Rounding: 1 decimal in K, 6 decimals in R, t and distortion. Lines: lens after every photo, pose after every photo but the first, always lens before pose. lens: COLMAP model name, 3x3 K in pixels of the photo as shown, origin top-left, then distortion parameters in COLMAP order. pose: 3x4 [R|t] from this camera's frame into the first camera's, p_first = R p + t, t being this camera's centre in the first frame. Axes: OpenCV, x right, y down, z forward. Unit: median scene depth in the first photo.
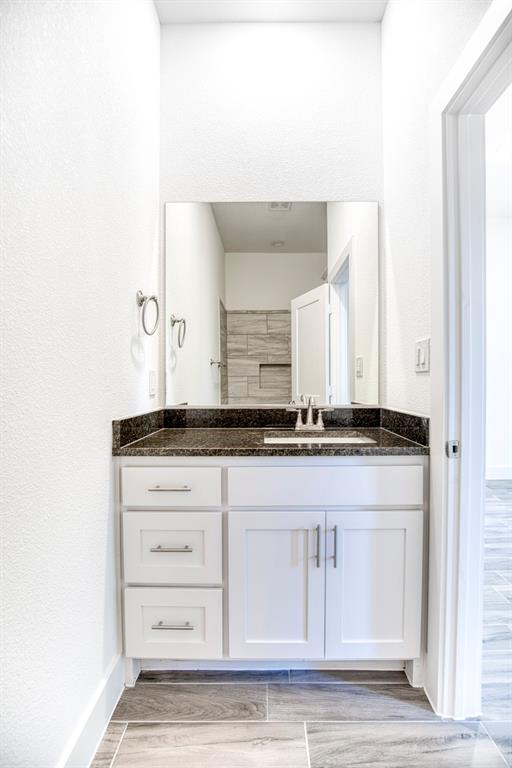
lens RADIAL K [[351.1, 0, 257.5], [0, 351.1, 383.7], [0, 0, 1]] dist [-0.026080, 0.001716]
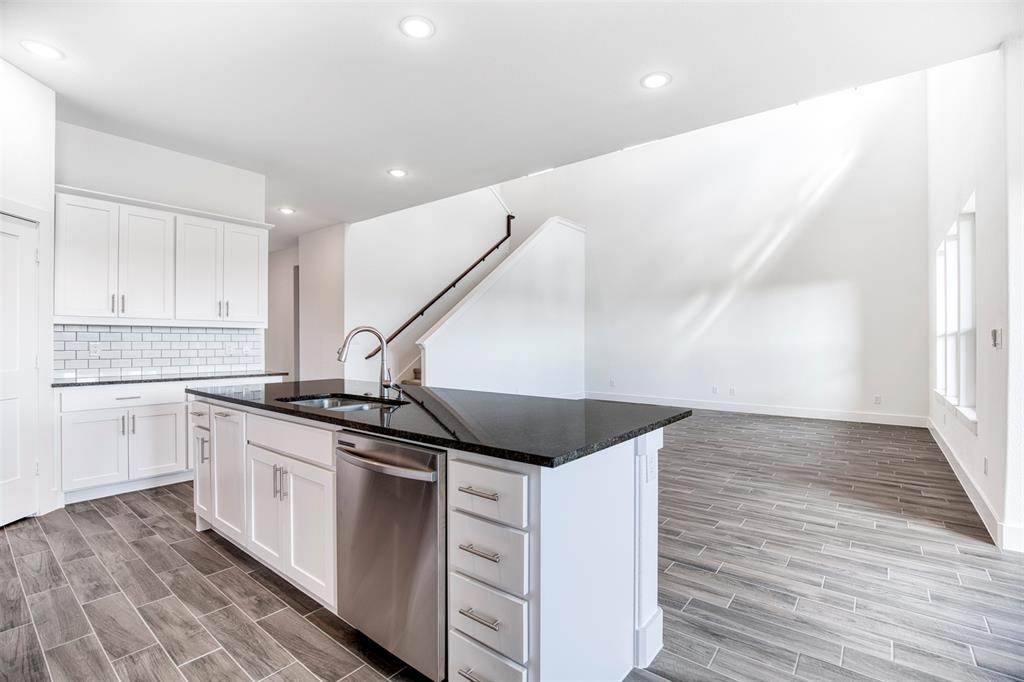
lens RADIAL K [[468.1, 0, 511.4], [0, 468.1, 345.1], [0, 0, 1]] dist [-0.026080, 0.001716]
pose [[0.618096, -0.003214, 0.786096, -0.550640], [0.004747, 0.999989, 0.000356, -0.005495], [-0.786089, 0.003511, 0.618104, -2.517689]]
